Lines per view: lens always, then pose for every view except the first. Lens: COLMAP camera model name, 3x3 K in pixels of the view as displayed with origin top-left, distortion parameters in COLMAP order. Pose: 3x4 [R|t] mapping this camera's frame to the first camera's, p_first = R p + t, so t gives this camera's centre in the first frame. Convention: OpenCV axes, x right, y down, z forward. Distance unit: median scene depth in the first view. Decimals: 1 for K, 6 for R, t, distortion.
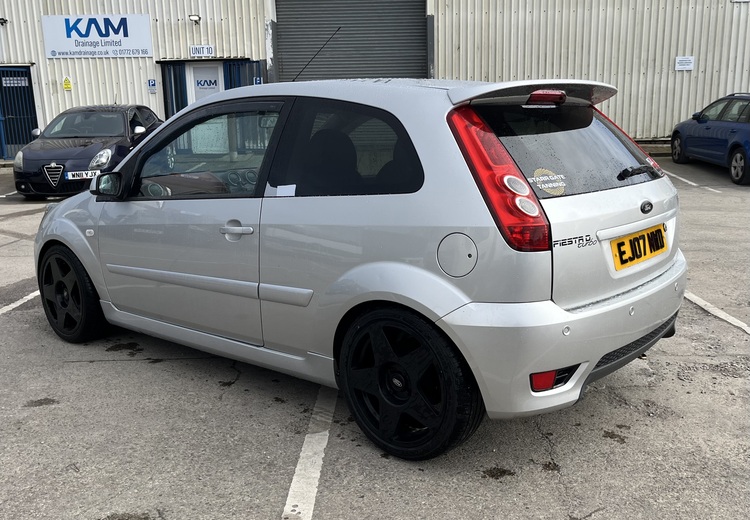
lens RADIAL K [[761.9, 0, 374.8], [0, 761.9, 288.9], [0, 0, 1]] dist [0.010420, -0.002663]
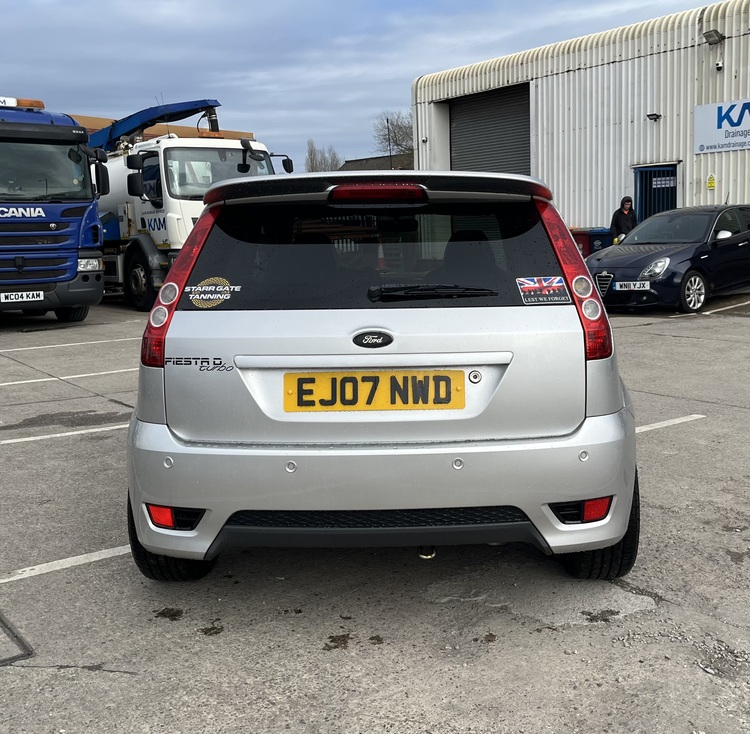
lens RADIAL K [[932.1, 0, 375.0], [0, 932.1, 367.0], [0, 0, 1]] dist [0.007540, 0.023495]
pose [[0.598300, 0.116651, -0.792735, 0.227519], [-0.168627, 0.985520, 0.017752, -0.020545], [0.783327, 0.123056, 0.609308, 0.097589]]
